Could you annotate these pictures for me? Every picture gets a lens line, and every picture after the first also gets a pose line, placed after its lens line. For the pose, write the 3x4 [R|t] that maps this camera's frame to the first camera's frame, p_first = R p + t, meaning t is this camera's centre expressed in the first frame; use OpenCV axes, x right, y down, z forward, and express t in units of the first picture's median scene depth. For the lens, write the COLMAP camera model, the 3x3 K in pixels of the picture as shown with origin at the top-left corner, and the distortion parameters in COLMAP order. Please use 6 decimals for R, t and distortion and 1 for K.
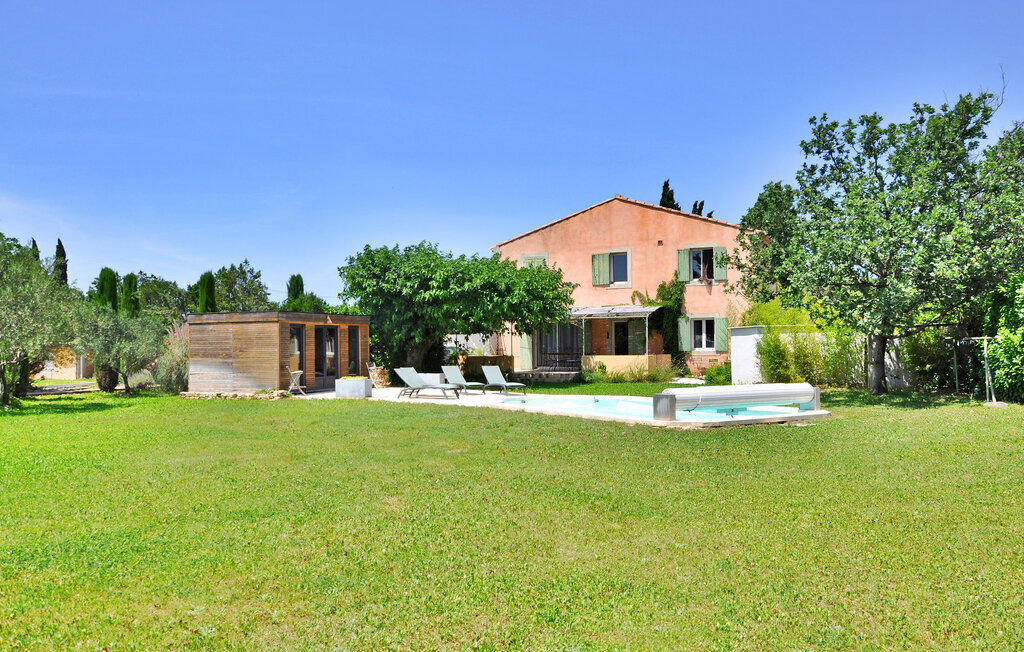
lens RADIAL K [[825.9, 0, 512.0], [0, 825.9, 326.0], [0, 0, 1]] dist [-0.008087, 0.000749]
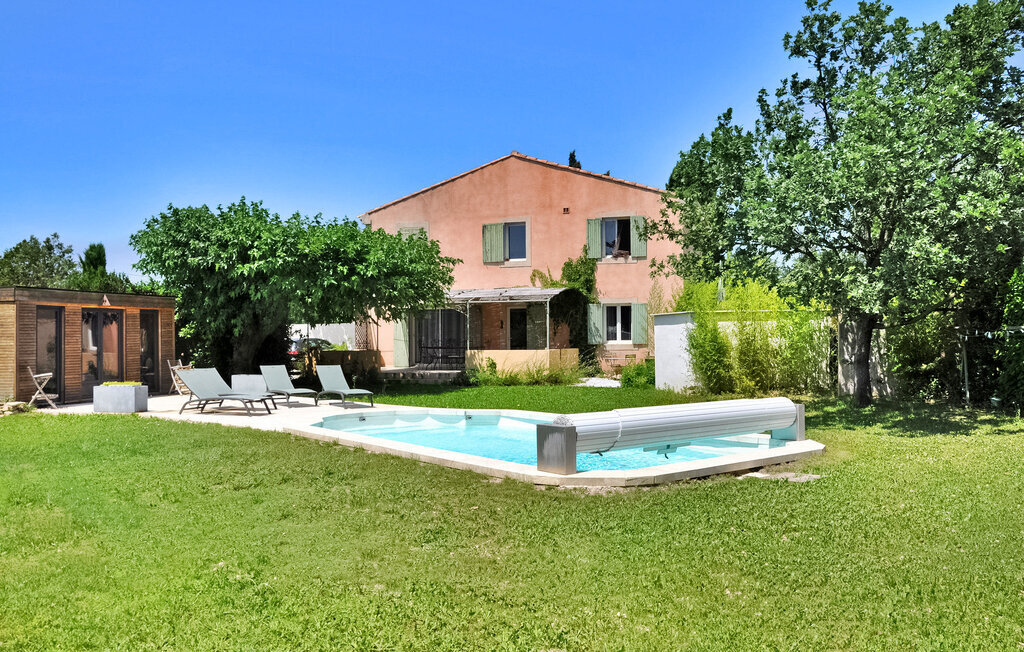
lens RADIAL K [[869.4, 0, 506.4], [0, 869.4, 309.1], [0, 0, 1]] dist [0.002821, 0.002373]
pose [[0.994786, 0.004416, 0.101885, 0.038237], [-0.003449, 0.999947, -0.009660, 0.004624], [-0.101922, 0.009259, 0.994749, 0.173973]]
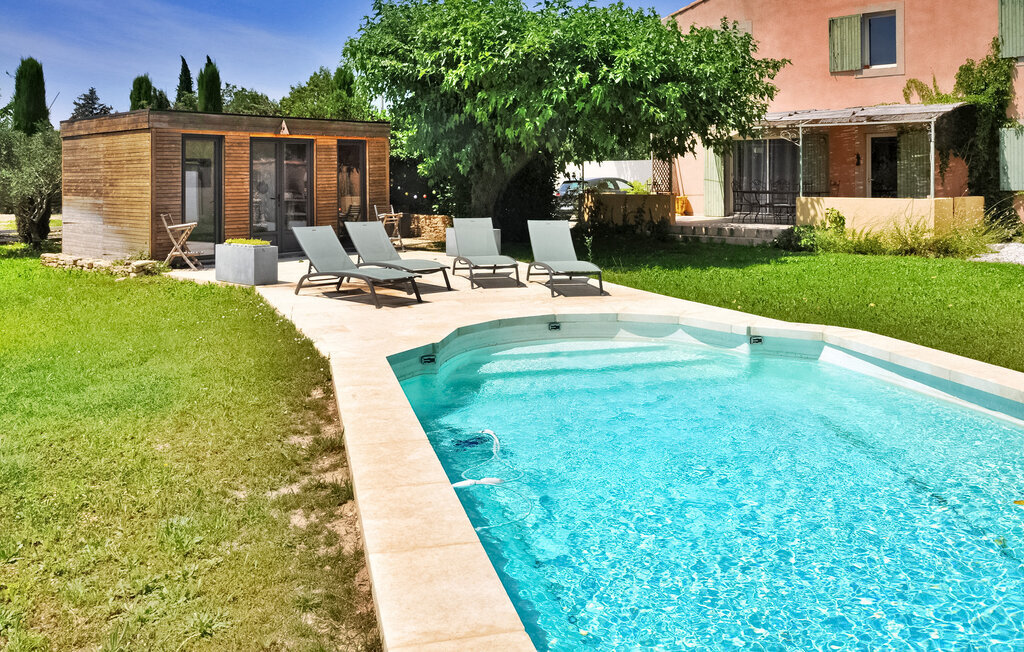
lens RADIAL K [[859.6, 0, 486.1], [0, 859.6, 168.0], [0, 0, 1]] dist [-0.015591, -0.004912]
pose [[0.946065, 0.004251, -0.323950, 0.073333], [0.000745, 0.999883, 0.015299, 0.008395], [0.323977, -0.014715, 0.945950, 0.409368]]
